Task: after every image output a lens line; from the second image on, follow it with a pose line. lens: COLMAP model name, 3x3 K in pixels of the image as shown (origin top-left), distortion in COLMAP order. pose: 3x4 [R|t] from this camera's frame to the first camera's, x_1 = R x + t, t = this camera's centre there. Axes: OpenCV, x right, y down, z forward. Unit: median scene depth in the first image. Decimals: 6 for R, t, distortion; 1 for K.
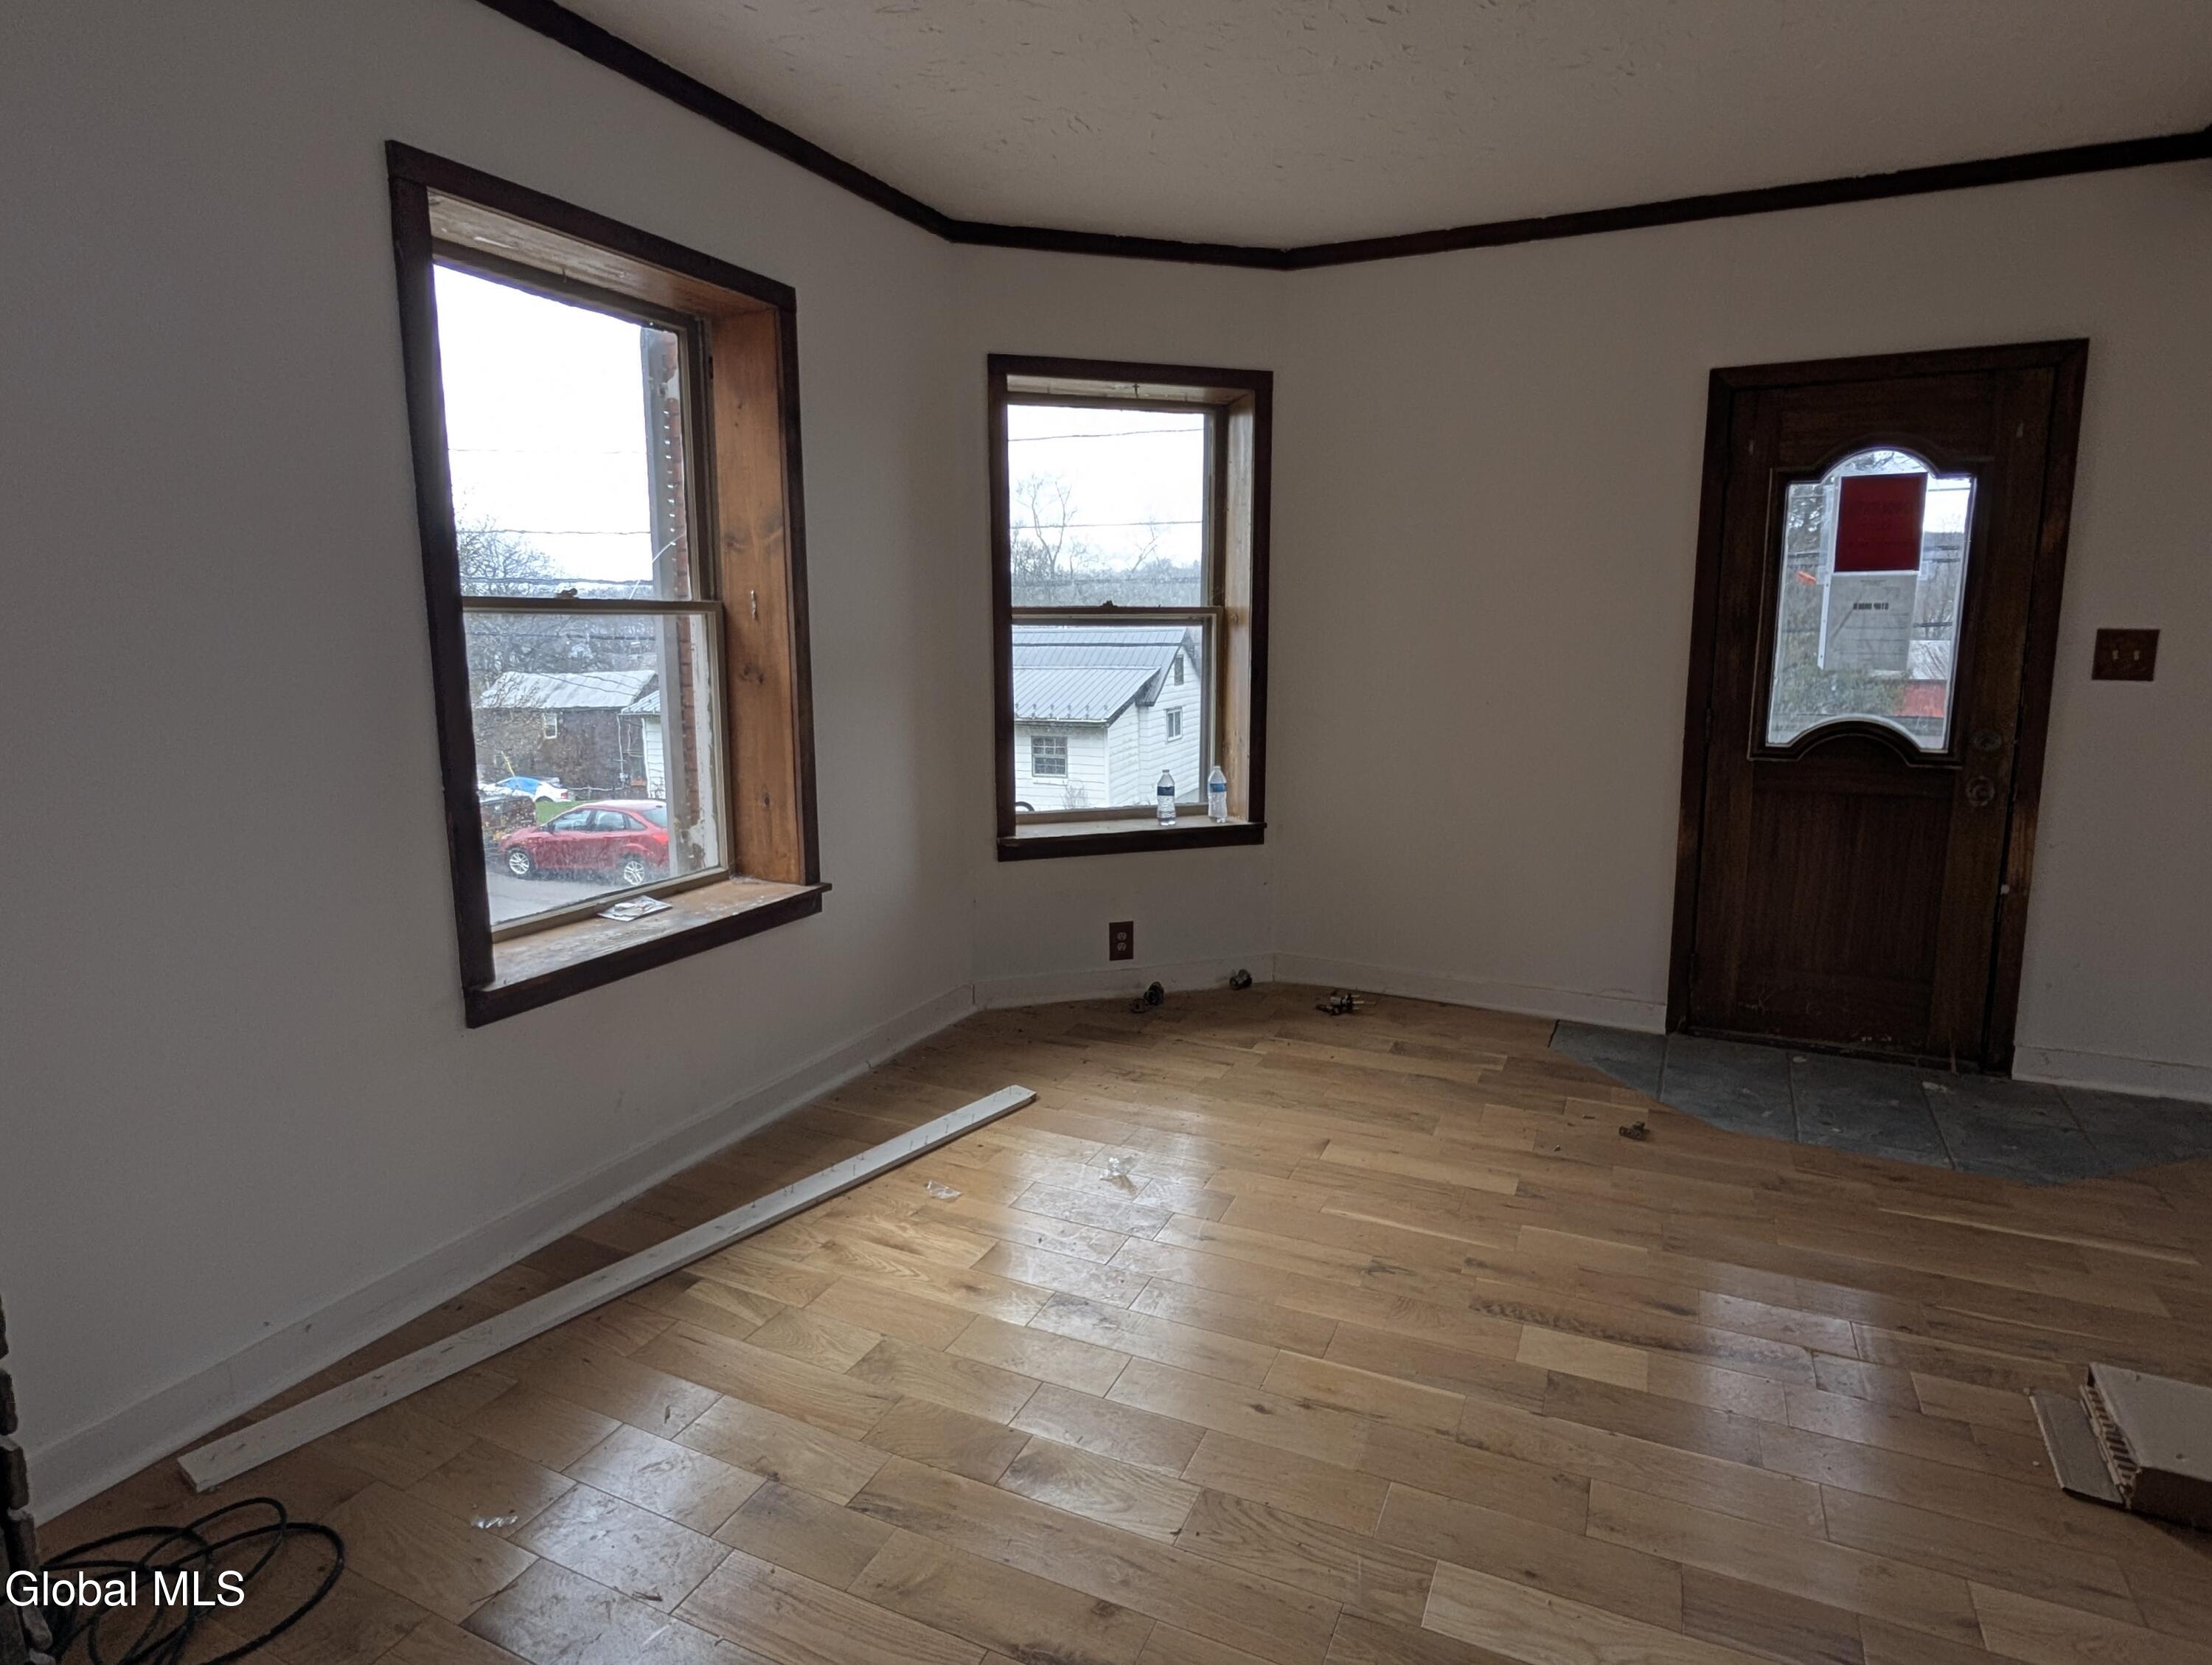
lens RADIAL K [[1211.5, 0, 1125.3], [0, 1211.5, 823.1], [0, 0, 1]] dist [0.001369, -0.003035]
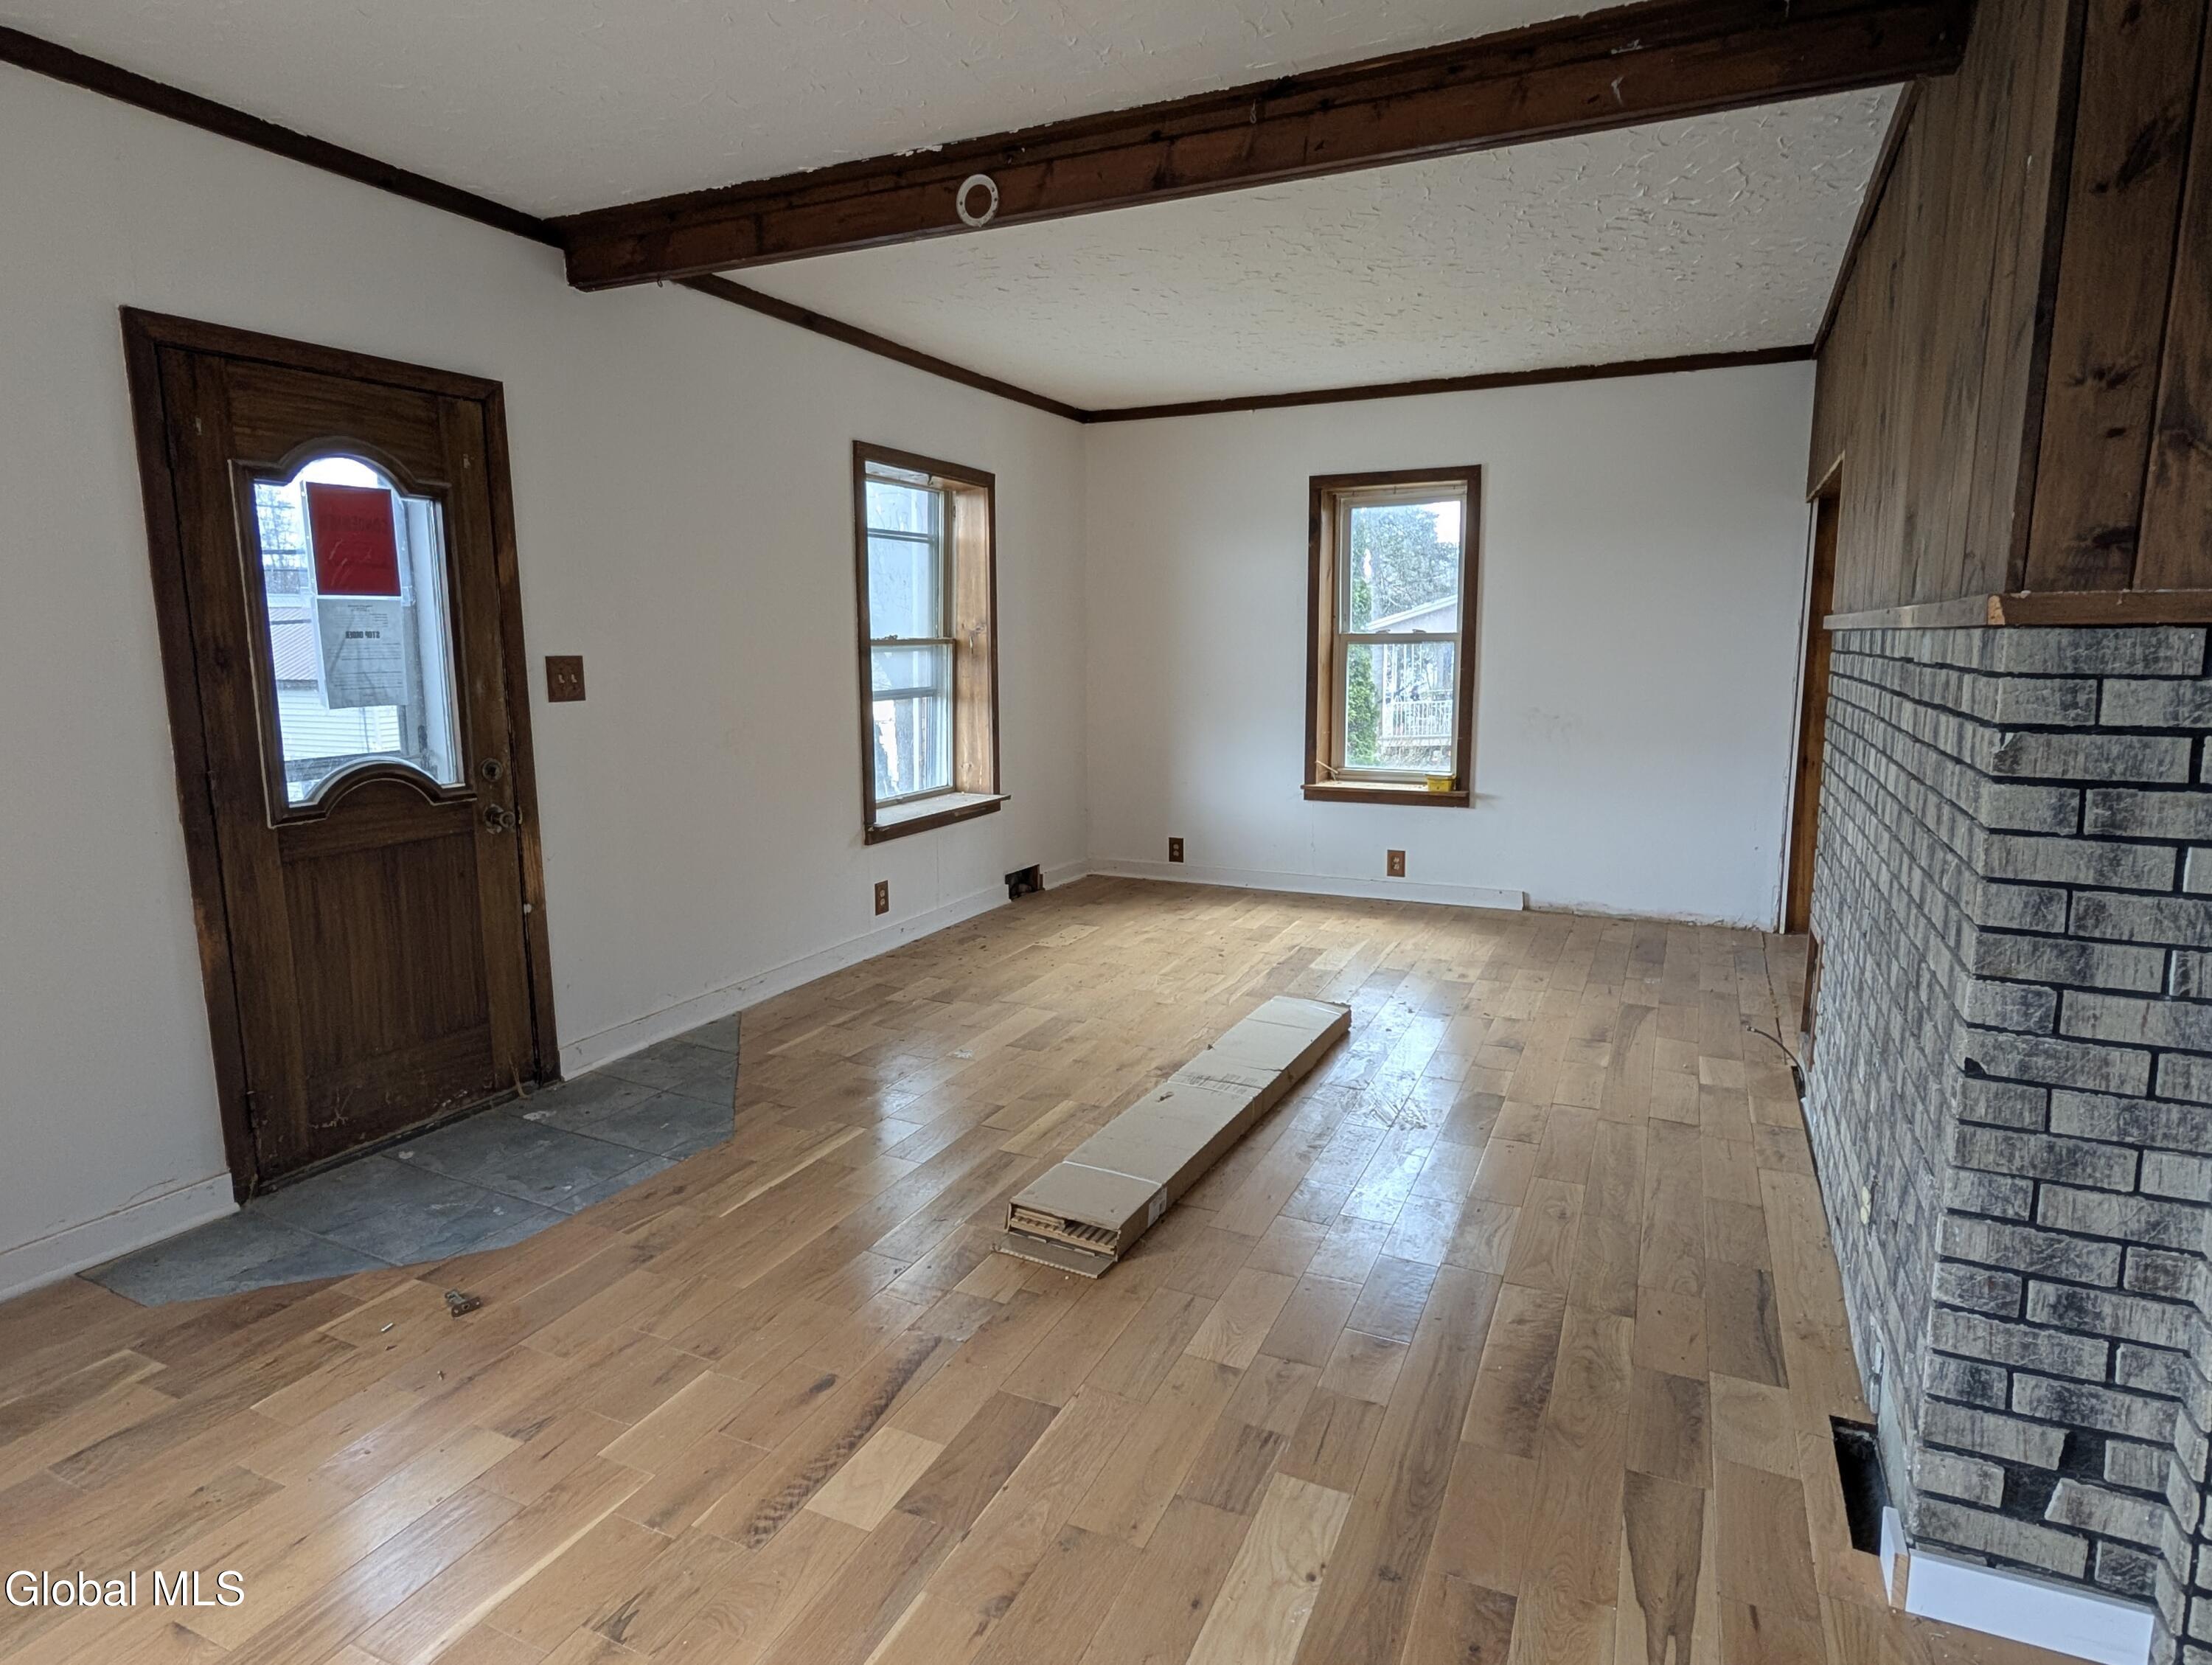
lens RADIAL K [[1211.5, 0, 1118.9], [0, 1211.5, 817.6], [0, 0, 1]] dist [0.001369, -0.003035]
pose [[0.000490, -0.148867, 0.988857, -0.277322], [0.167287, 0.974935, 0.146689, -0.086275], [-0.985908, 0.165351, 0.025381, 0.456557]]
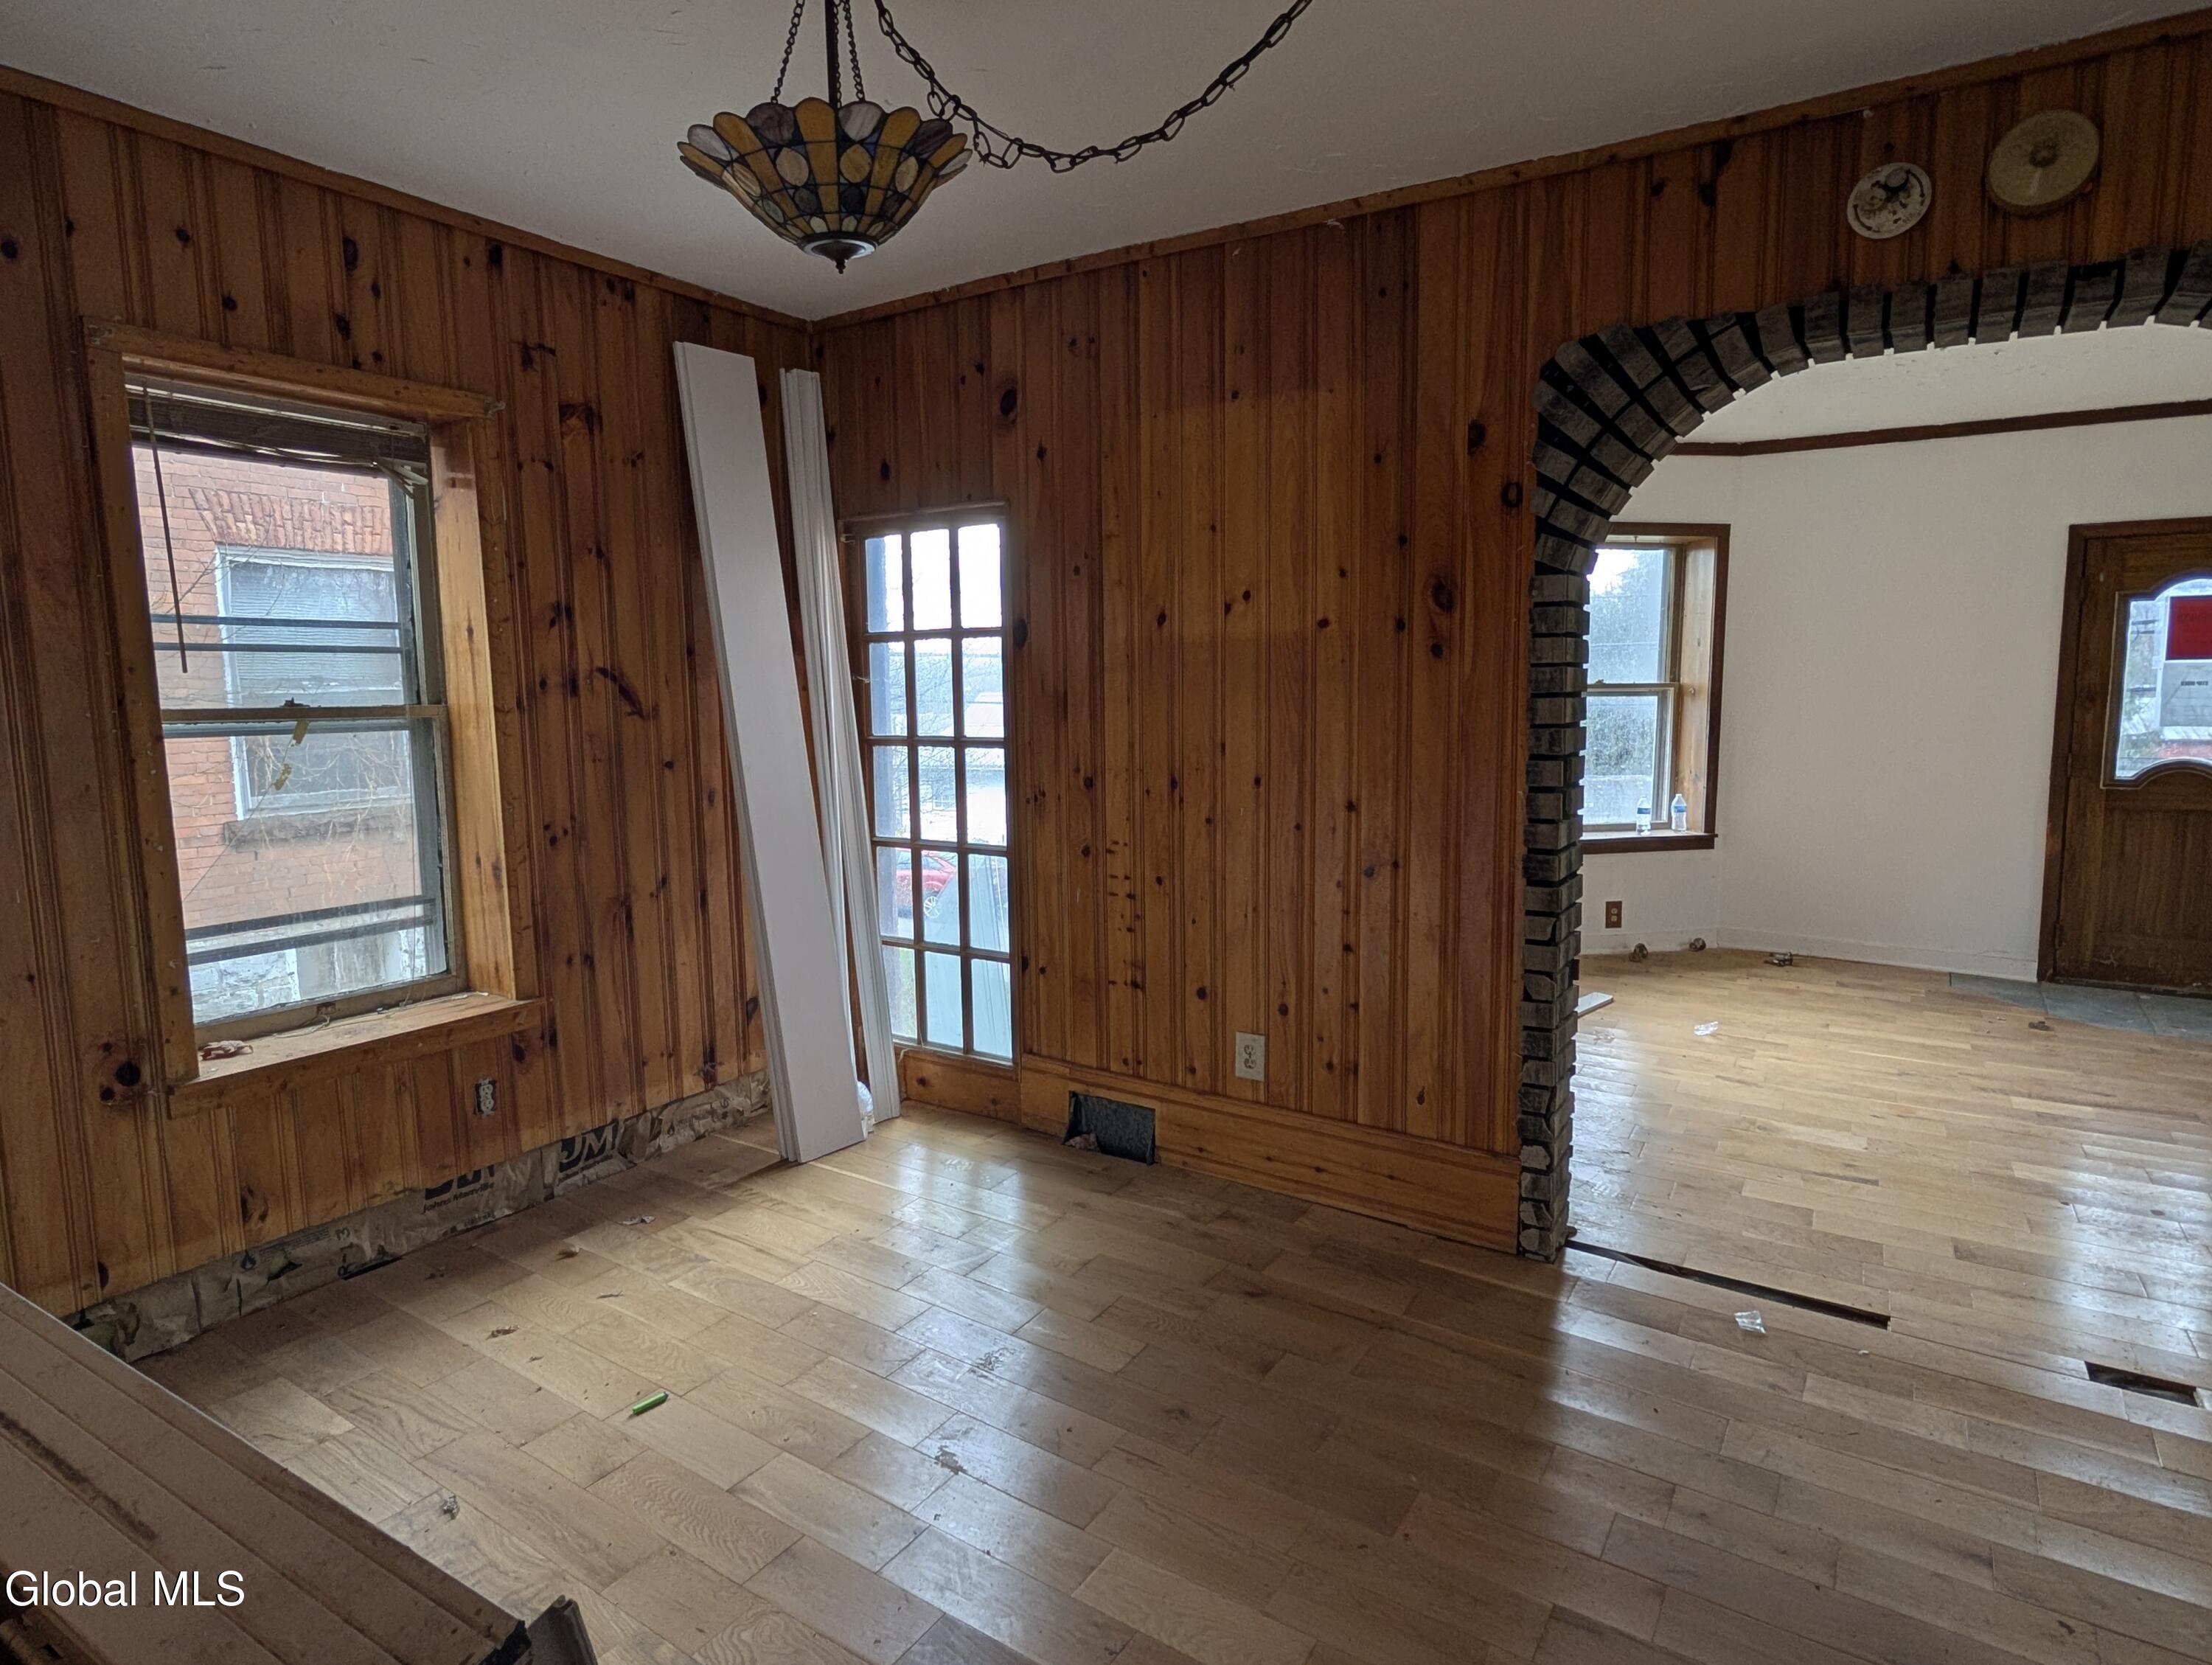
lens RADIAL K [[1211.5, 0, 1120.7], [0, 1211.5, 822.6], [0, 0, 1]] dist [0.001369, -0.003035]
pose [[0.990946, 0.010071, -0.133885, -0.475252], [-0.016703, 0.998683, -0.048503, 0.082126], [0.133220, 0.050300, 0.989809, -0.615802]]
